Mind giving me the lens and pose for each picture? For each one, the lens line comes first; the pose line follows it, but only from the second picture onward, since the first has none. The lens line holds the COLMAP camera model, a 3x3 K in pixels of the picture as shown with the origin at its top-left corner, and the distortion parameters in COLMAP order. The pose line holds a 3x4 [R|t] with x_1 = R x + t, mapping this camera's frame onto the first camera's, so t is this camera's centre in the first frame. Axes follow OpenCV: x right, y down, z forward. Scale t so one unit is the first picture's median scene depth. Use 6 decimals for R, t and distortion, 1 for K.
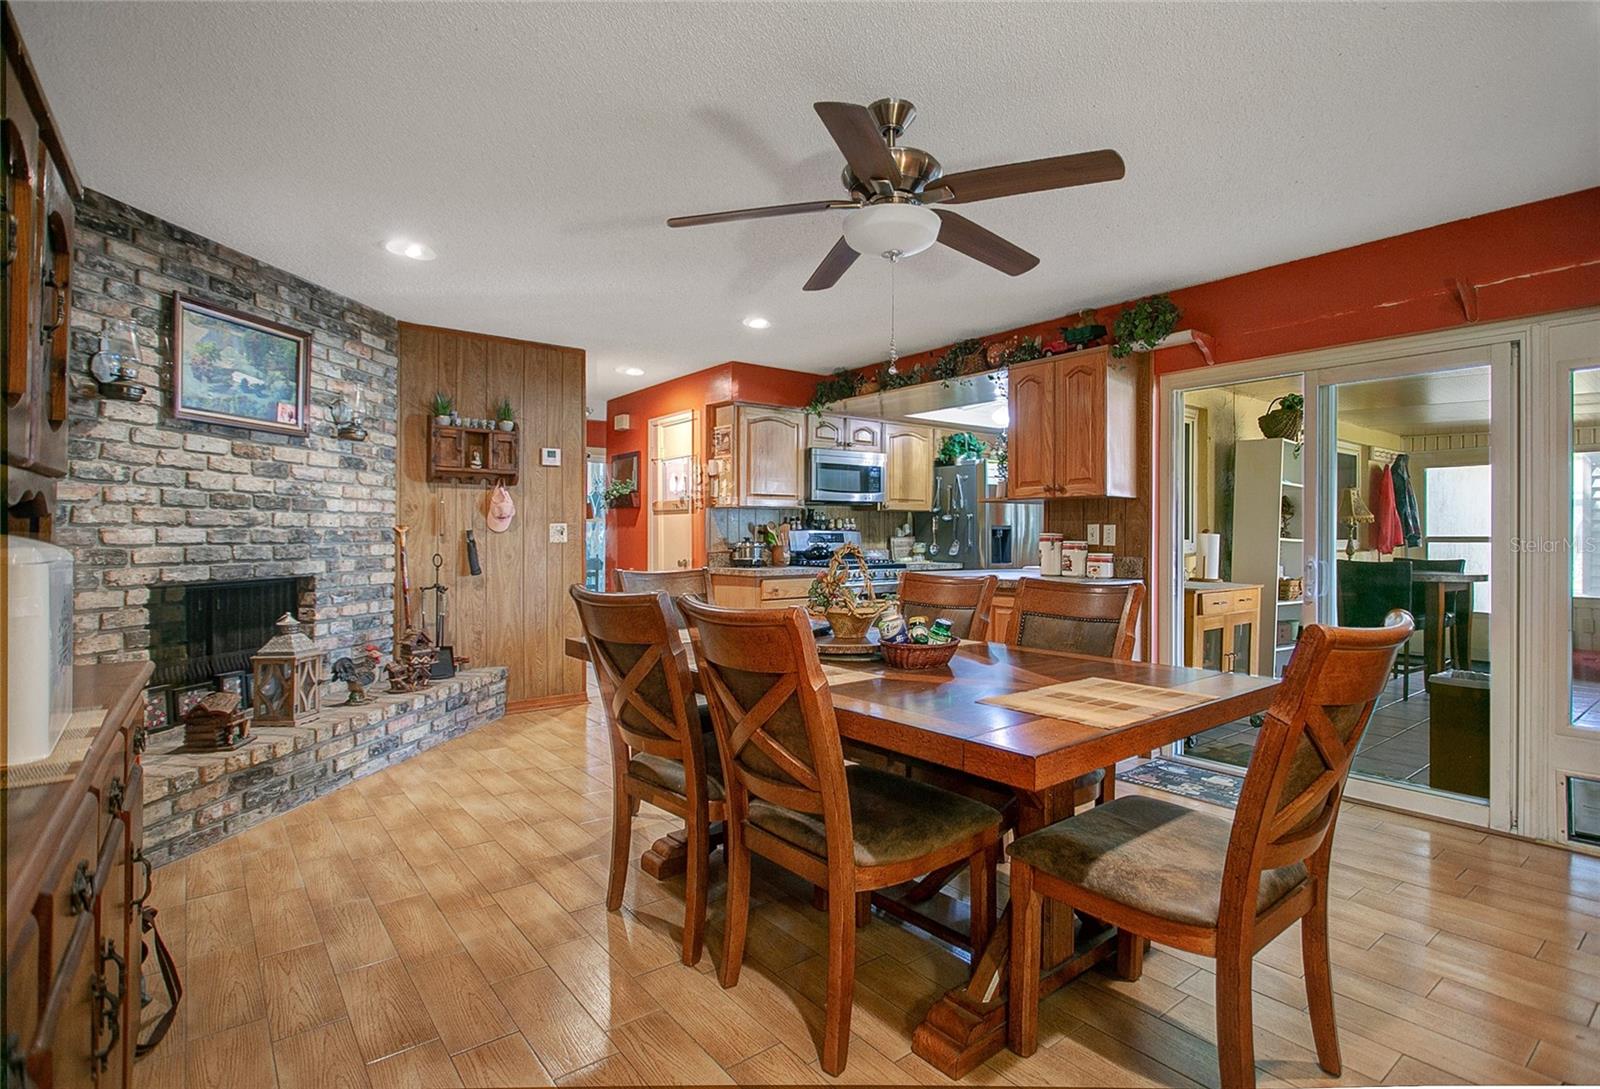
lens RADIAL K [[790.9, 0, 800.1], [0, 790.9, 530.8], [0, 0, 1]] dist [-0.019599, -0.000337]
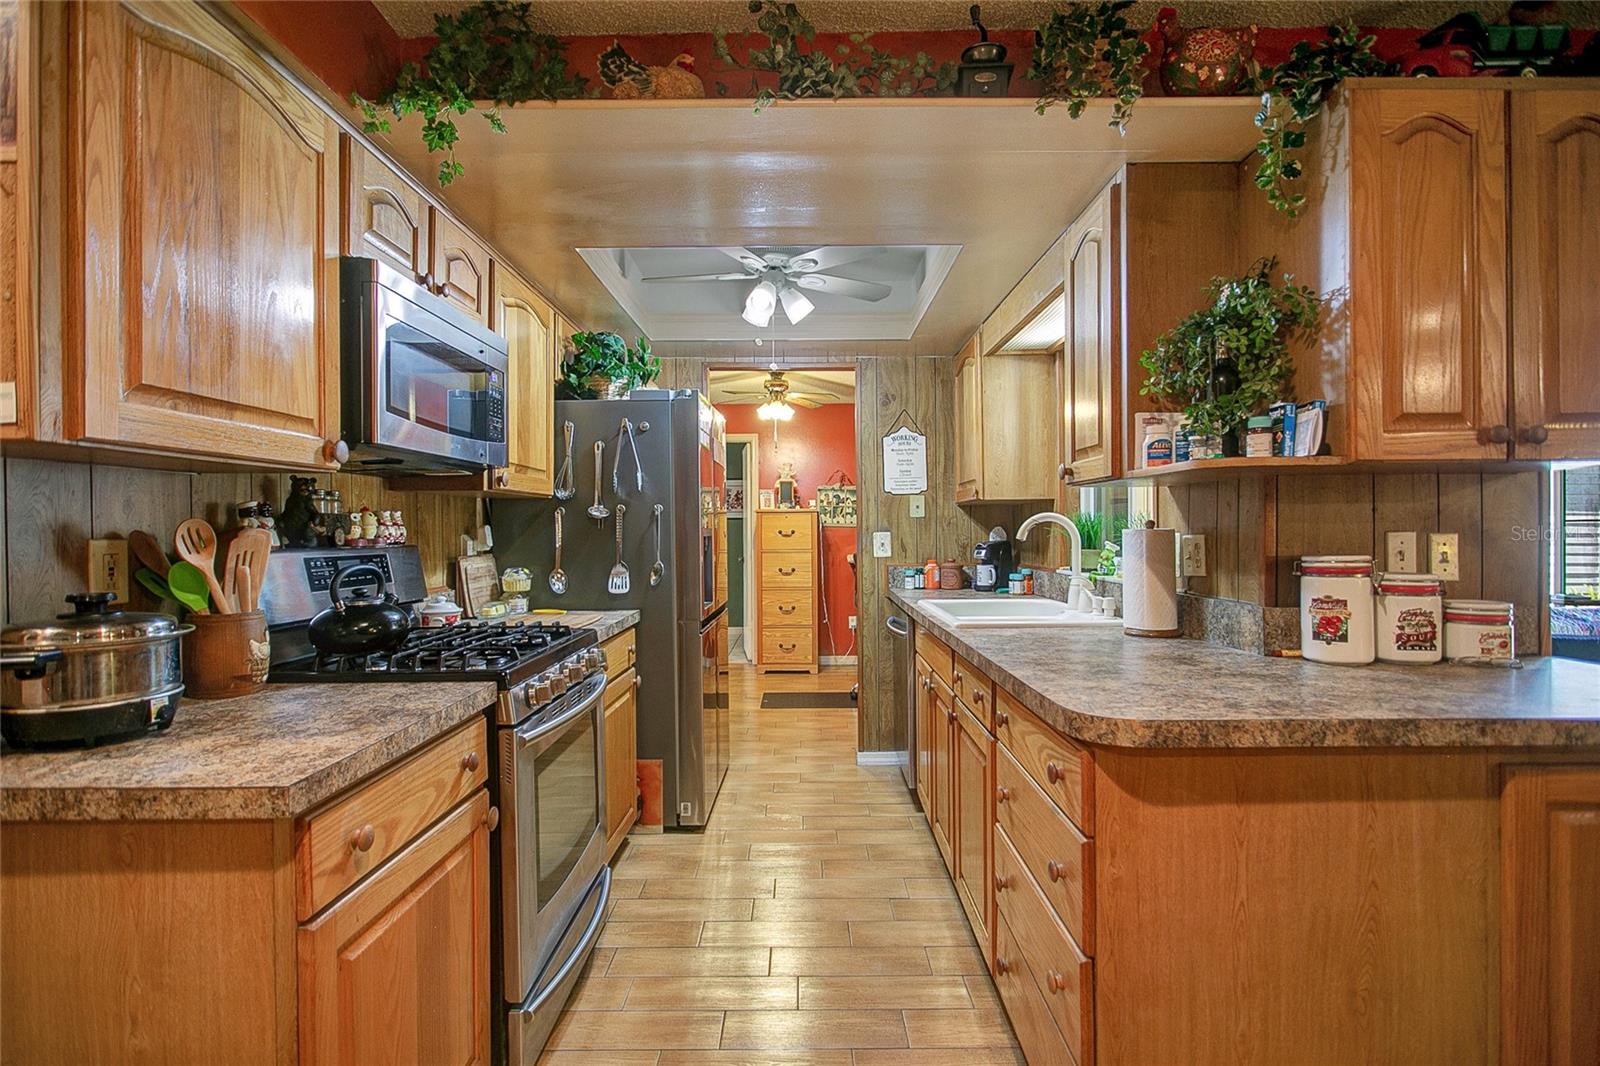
lens RADIAL K [[792.1, 0, 809.0], [0, 792.1, 527.7], [0, 0, 1]] dist [-0.023805, 0.004914]
pose [[0.605215, -0.006631, 0.796035, -0.111201], [0.004967, 0.999977, 0.004553, -0.009895], [-0.796047, 0.001198, 0.605234, 0.696849]]
